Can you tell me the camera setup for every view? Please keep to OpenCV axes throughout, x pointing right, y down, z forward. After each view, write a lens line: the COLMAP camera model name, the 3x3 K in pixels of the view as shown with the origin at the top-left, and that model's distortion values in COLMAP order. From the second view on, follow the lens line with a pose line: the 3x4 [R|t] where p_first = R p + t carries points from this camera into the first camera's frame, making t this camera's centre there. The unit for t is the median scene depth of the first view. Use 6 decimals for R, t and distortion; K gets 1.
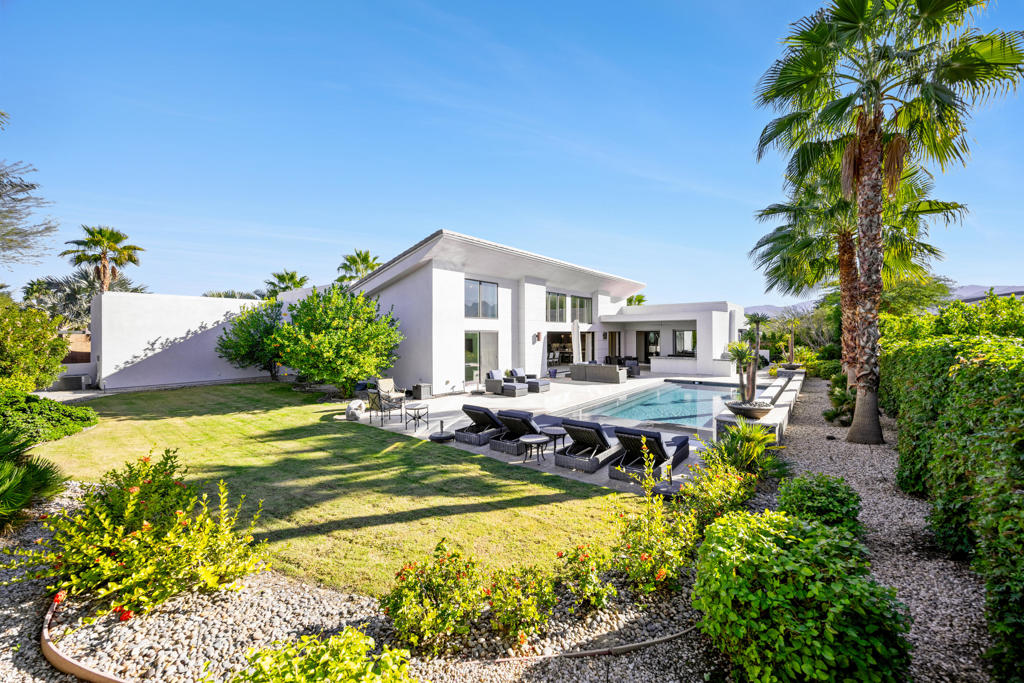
lens RADIAL K [[390.7, 0, 518.0], [0, 390.7, 337.4], [0, 0, 1]] dist [-0.000746, -0.000021]
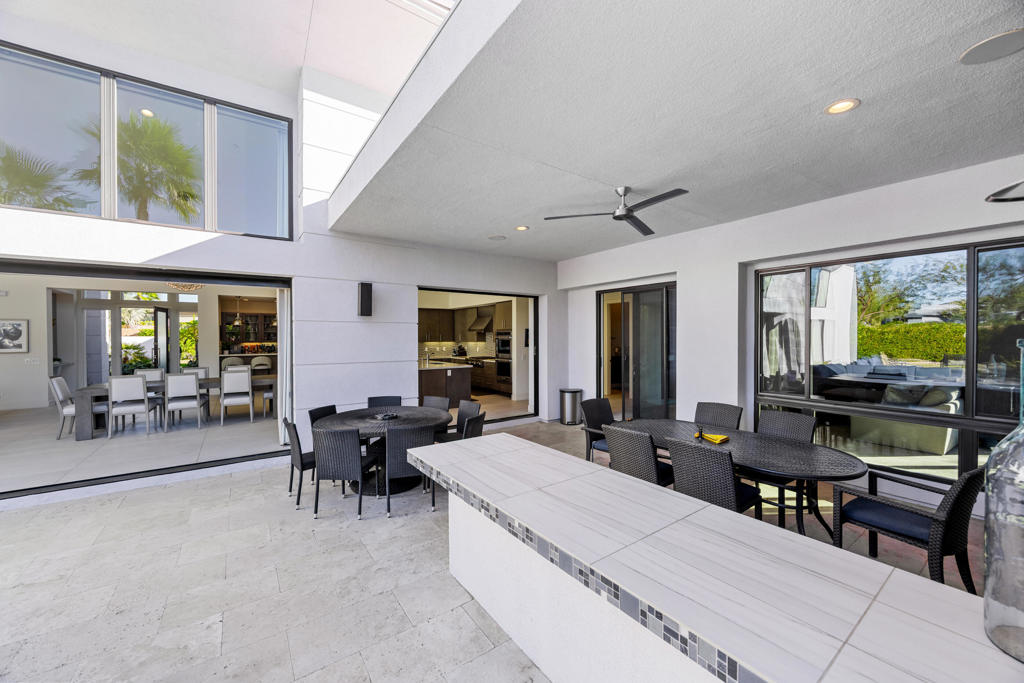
lens RADIAL K [[390.7, 0, 518.0], [0, 390.7, 337.4], [0, 0, 1]] dist [-0.000746, -0.000021]
pose [[0.958522, -0.000652, -0.285017, 0.449905], [-0.001491, 0.999972, -0.007304, 0.021514], [0.285013, 0.007426, 0.958495, 1.033011]]
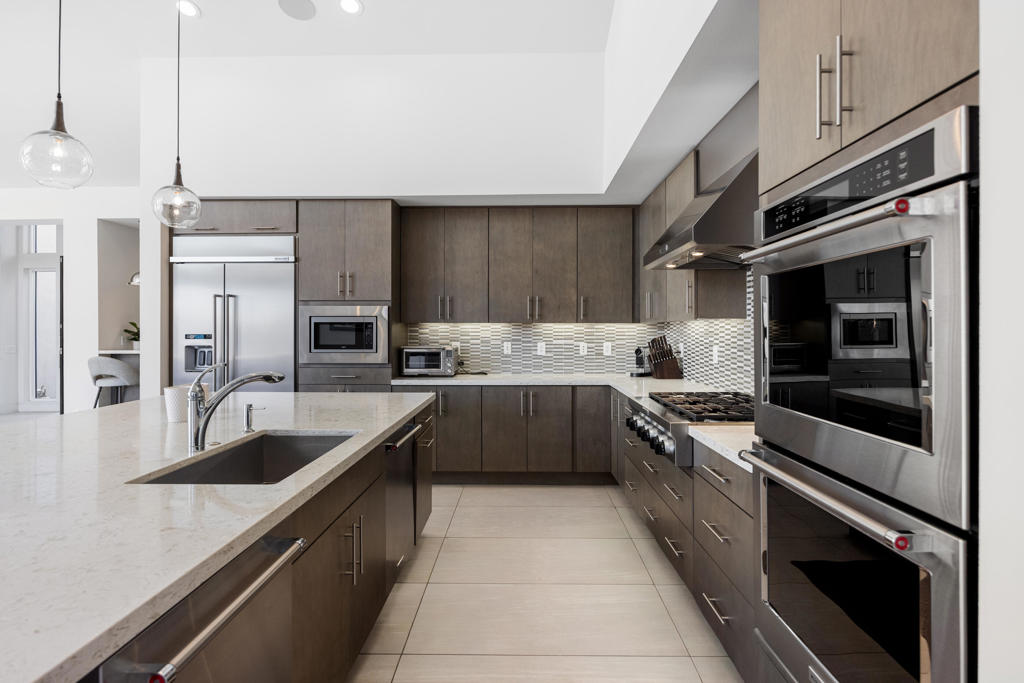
lens RADIAL K [[512.7, 0, 515.7], [0, 512.7, 330.2], [0, 0, 1]] dist [-0.005791, -0.000862]
pose [[0.600882, 0.002739, -0.799333, 0.322586], [-0.009233, 0.999951, -0.003514, 0.028166], [0.799284, 0.009492, 0.600878, 1.416800]]
